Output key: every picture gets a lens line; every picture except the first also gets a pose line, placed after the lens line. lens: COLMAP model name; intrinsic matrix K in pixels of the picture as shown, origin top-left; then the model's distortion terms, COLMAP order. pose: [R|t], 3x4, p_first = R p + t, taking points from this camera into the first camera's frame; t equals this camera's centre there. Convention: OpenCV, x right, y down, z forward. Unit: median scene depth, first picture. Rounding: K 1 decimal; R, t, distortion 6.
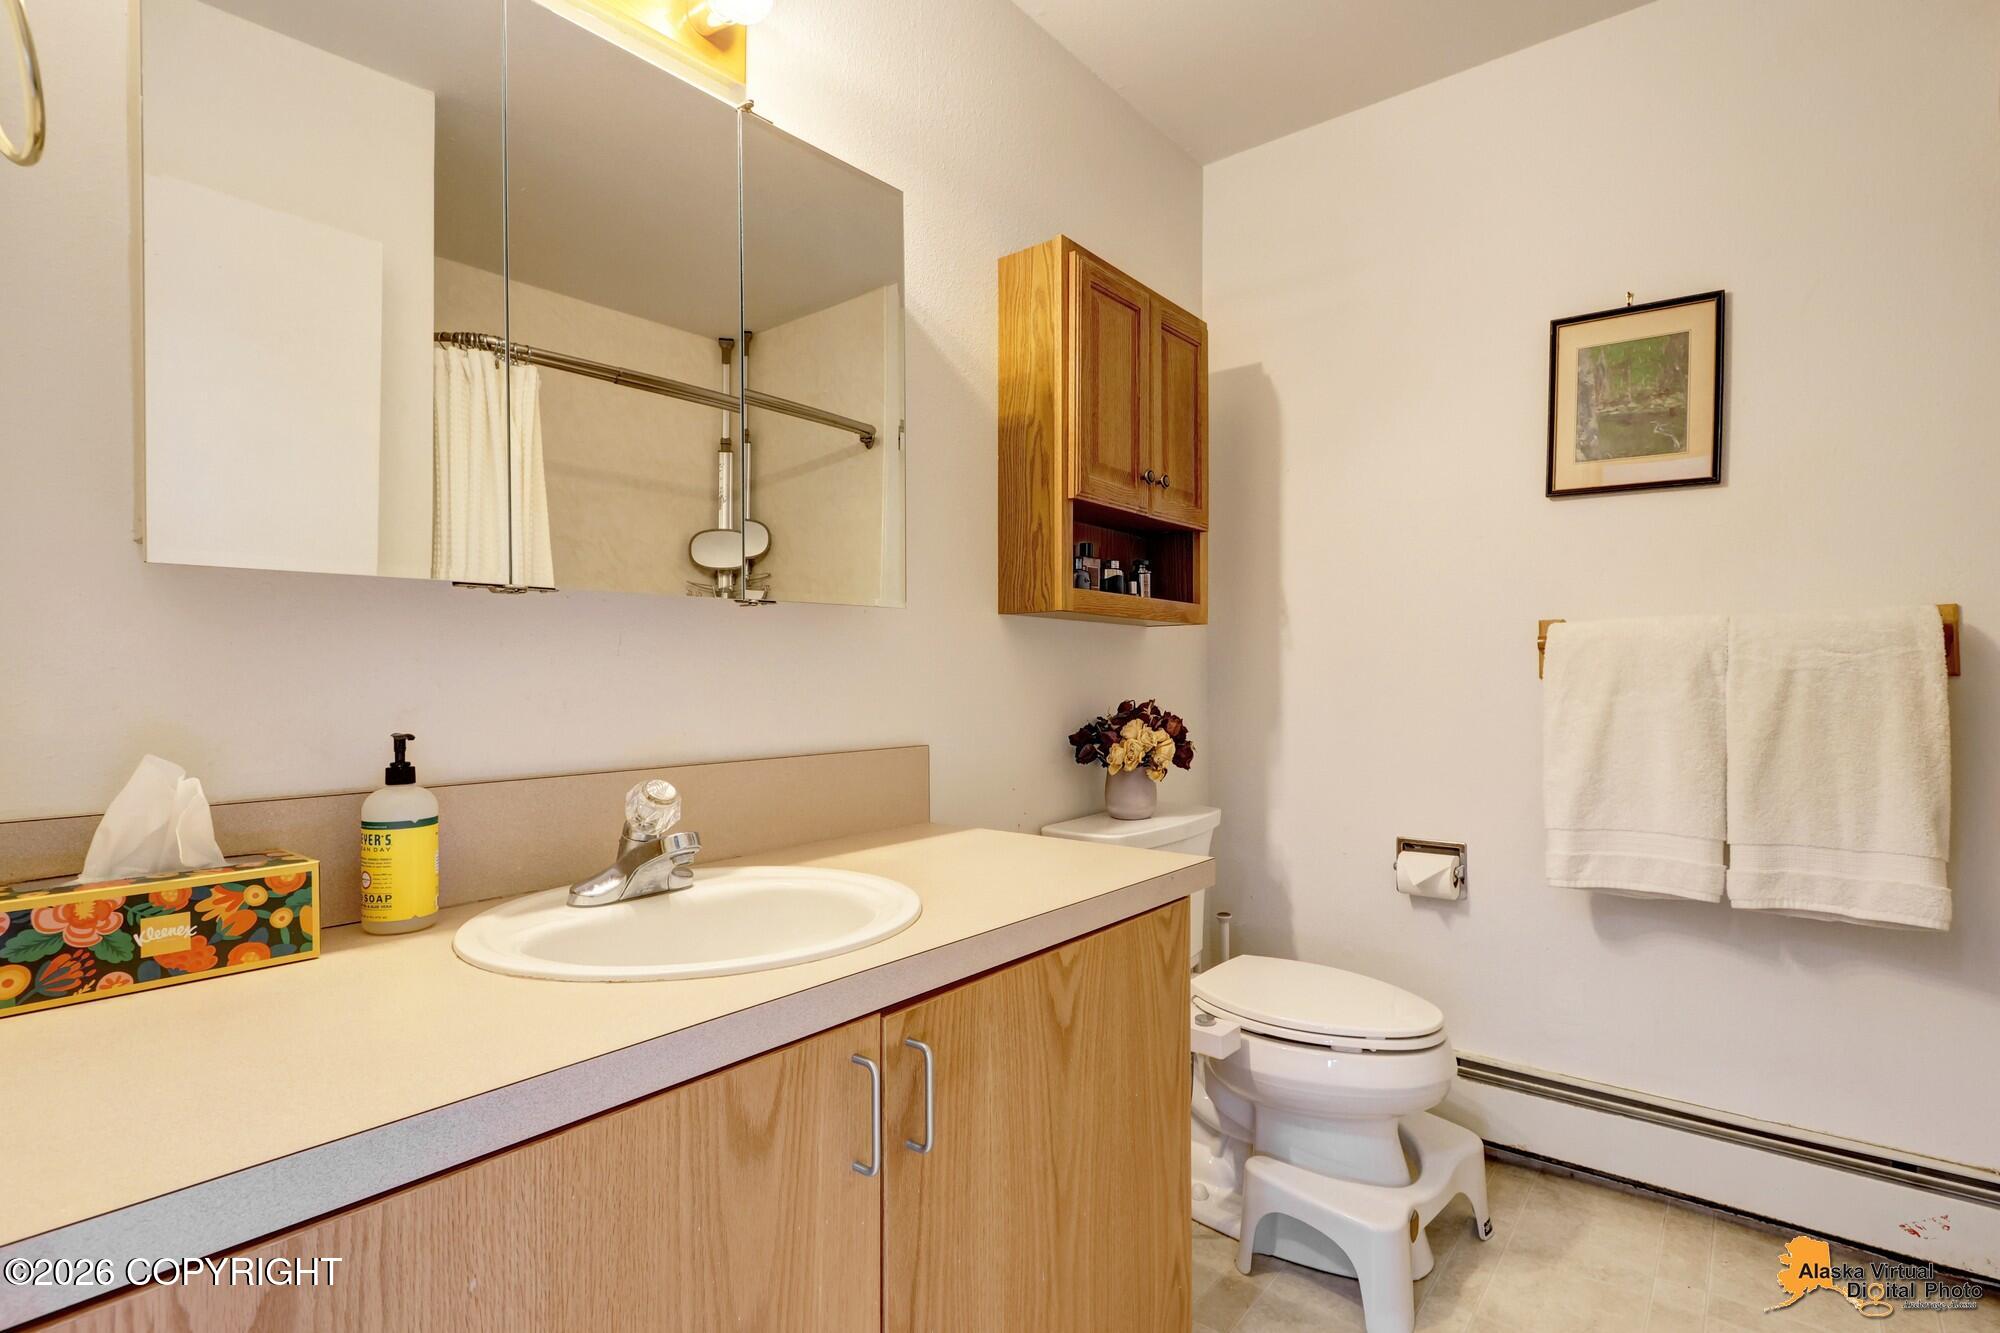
lens RADIAL K [[939.6, 0, 1003.5], [0, 939.6, 669.7], [0, 0, 1]] dist [0.022992, -0.003289]
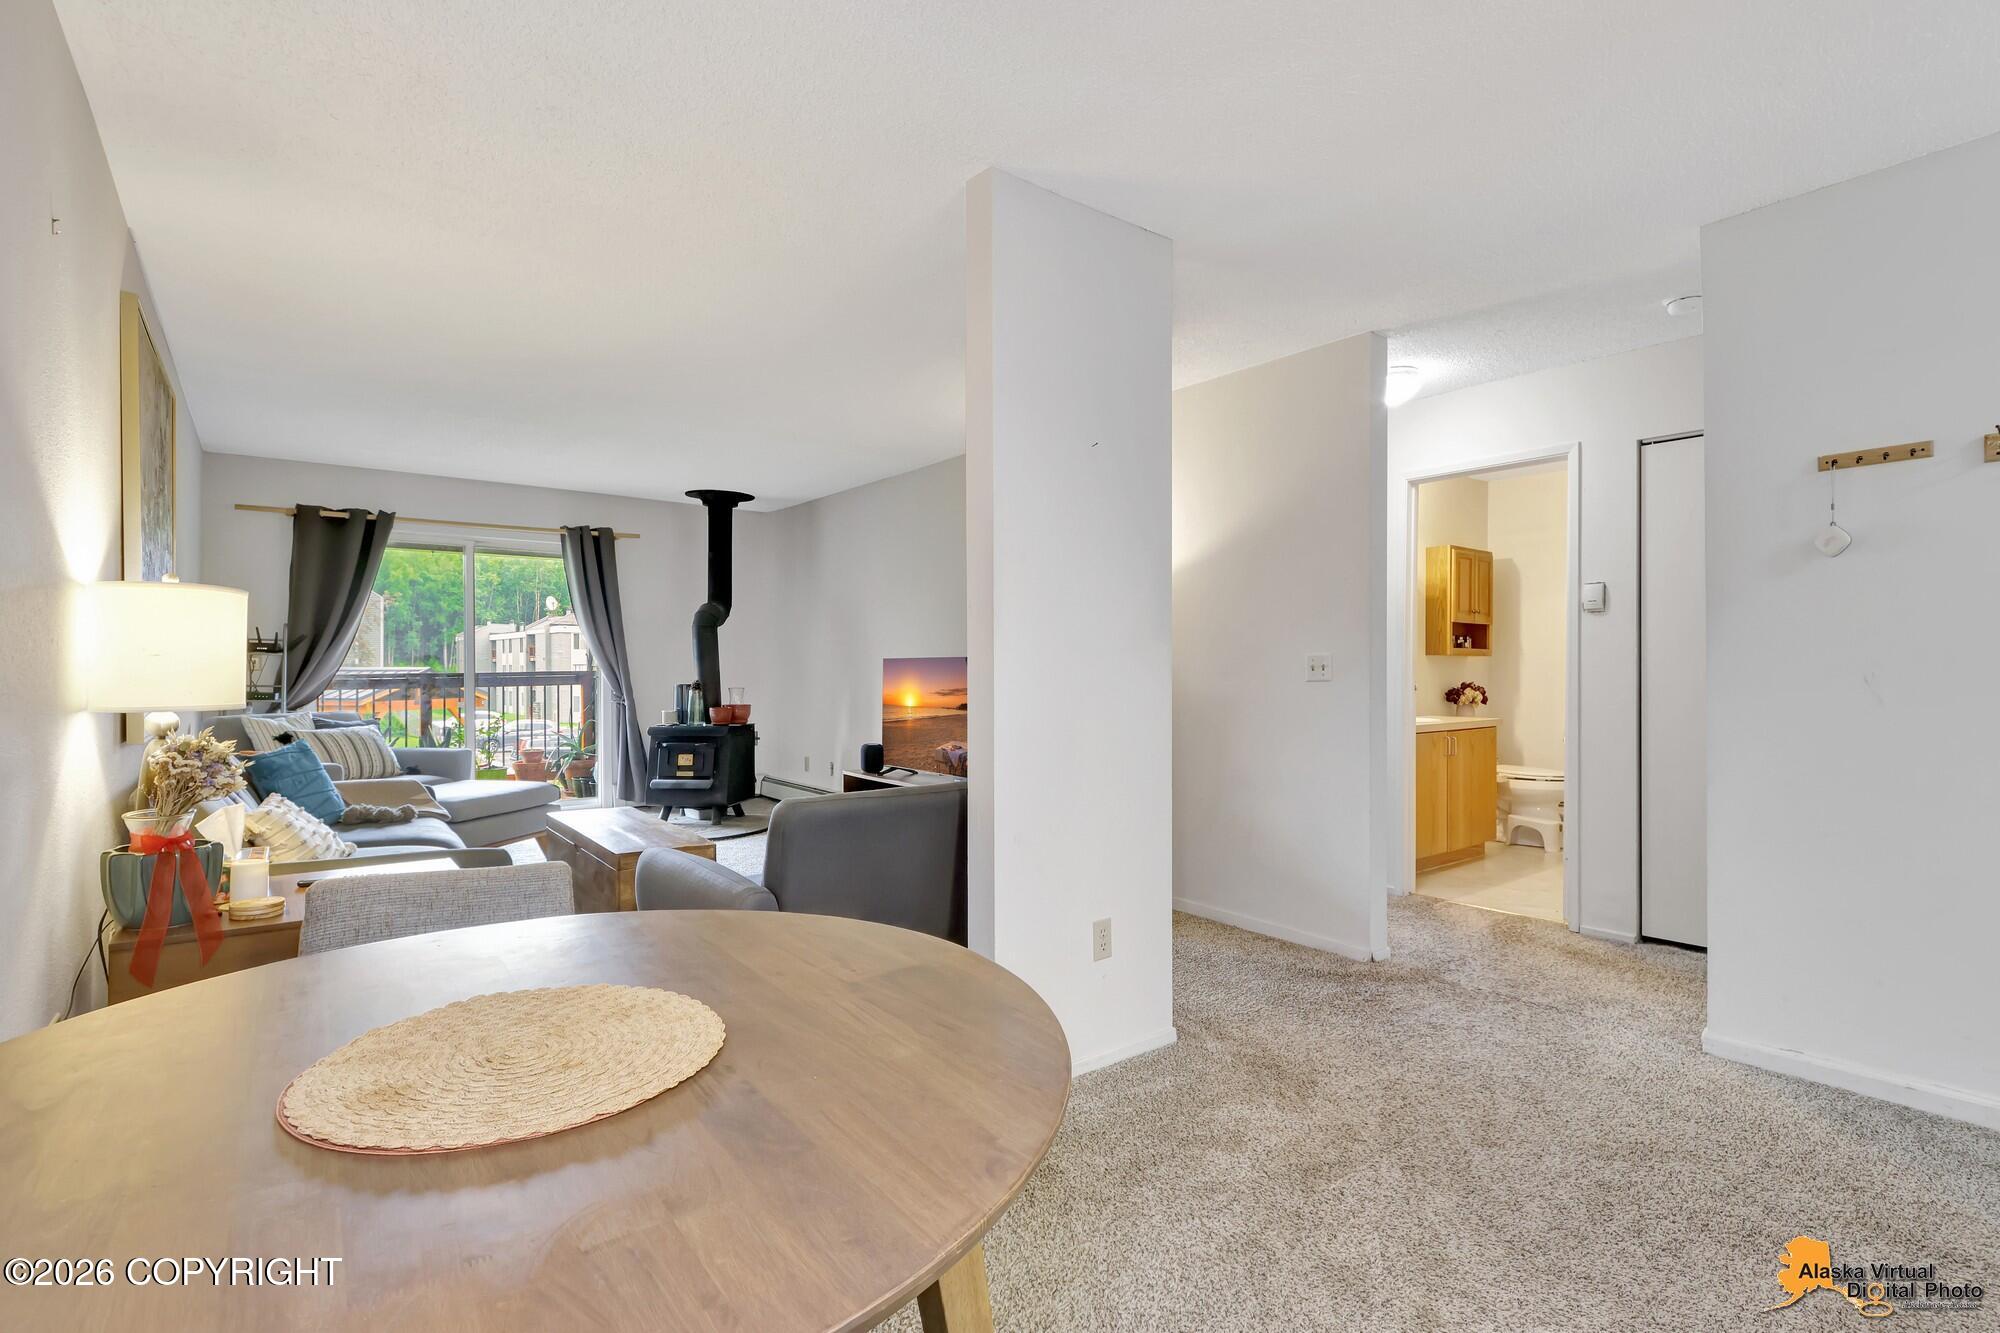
lens RADIAL K [[939.6, 0, 999.9], [0, 939.6, 671.8], [0, 0, 1]] dist [0.022992, -0.003289]
pose [[0.977869, 0.001731, -0.209210, -0.730405], [-0.000317, 0.999977, 0.006789, -0.021436], [0.209217, -0.006572, 0.977847, -2.409924]]
